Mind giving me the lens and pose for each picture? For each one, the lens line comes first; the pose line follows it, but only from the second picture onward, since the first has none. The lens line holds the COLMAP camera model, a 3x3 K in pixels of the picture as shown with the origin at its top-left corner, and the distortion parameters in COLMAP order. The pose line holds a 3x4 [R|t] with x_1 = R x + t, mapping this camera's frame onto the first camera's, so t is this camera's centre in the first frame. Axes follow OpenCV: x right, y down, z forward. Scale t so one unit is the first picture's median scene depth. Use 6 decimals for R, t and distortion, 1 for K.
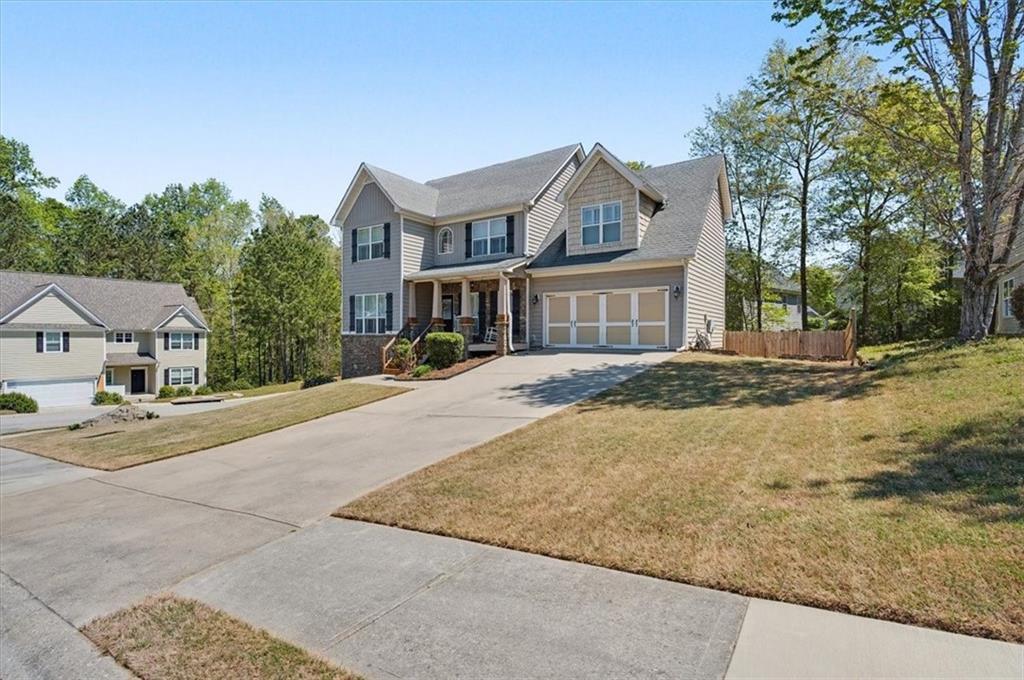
lens RADIAL K [[482.8, 0, 504.1], [0, 482.8, 339.1], [0, 0, 1]] dist [-0.009224, 0.000335]
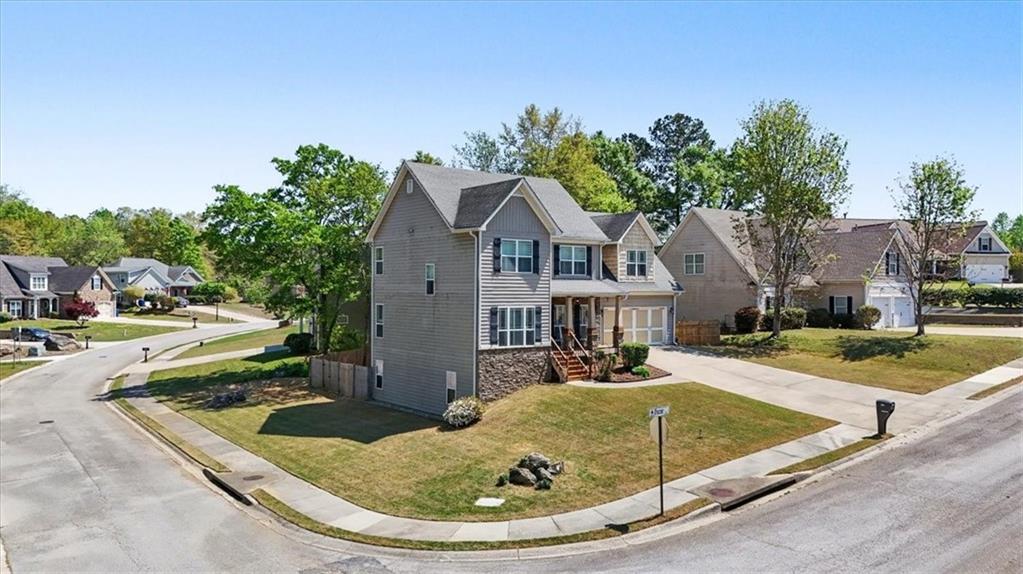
lens RADIAL K [[748.3, 0, 511.4], [0, 748.3, 287.9], [0, 0, 1]] dist [0.006982, -0.002030]
pose [[0.315068, 0.001781, 0.949067, -1.702530], [0.004455, 0.999984, -0.003355, -0.123176], [-0.949059, 0.005285, 0.315056, 0.502760]]
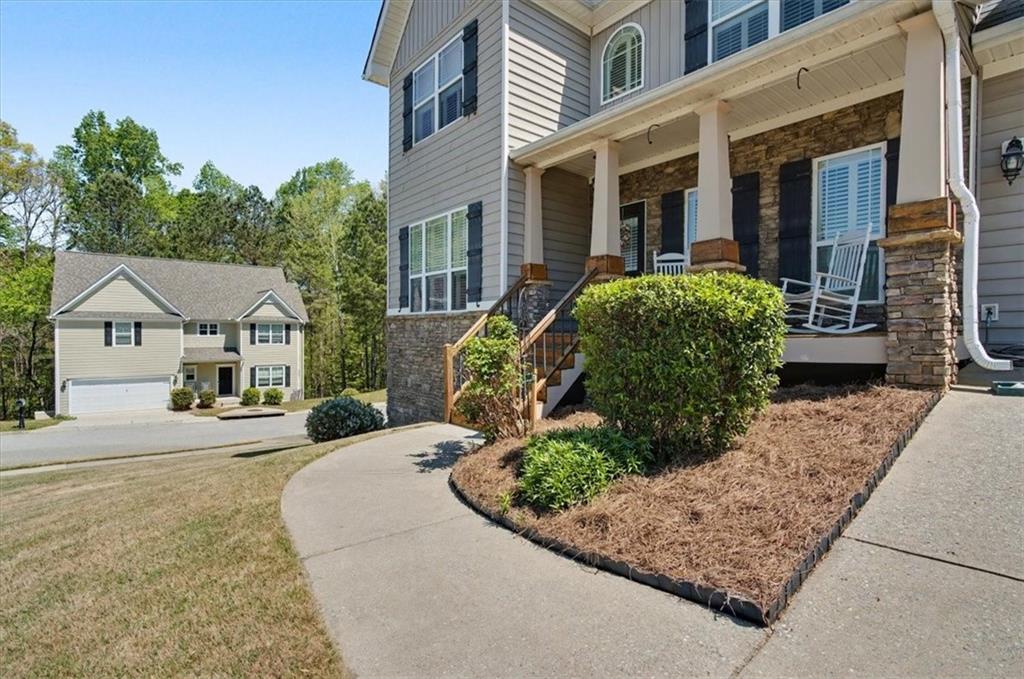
lens RADIAL K [[482.8, 0, 507.1], [0, 482.8, 338.1], [0, 0, 1]] dist [-0.009224, 0.000335]
pose [[0.961954, 0.005395, -0.273159, -0.101171], [-0.003566, 0.999968, 0.007190, 0.007927], [0.273189, -0.005943, 0.961942, 0.596810]]
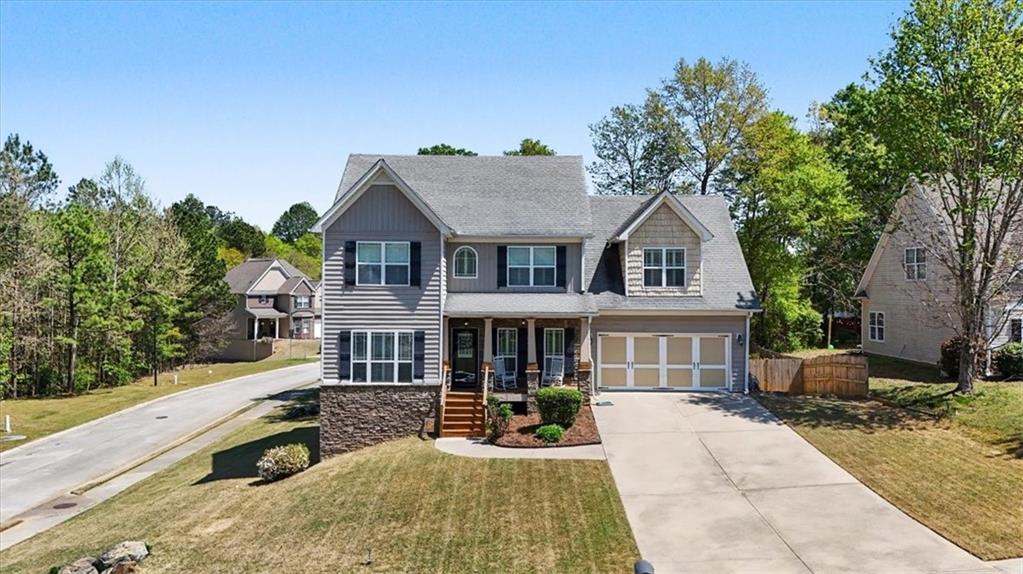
lens RADIAL K [[748.3, 0, 513.8], [0, 748.3, 287.9], [0, 0, 1]] dist [0.006982, -0.002030]
pose [[0.814999, 0.009159, 0.579390, -0.765035], [0.003932, 0.999765, -0.021334, -0.130263], [-0.579449, 0.019666, 0.814771, -0.075801]]
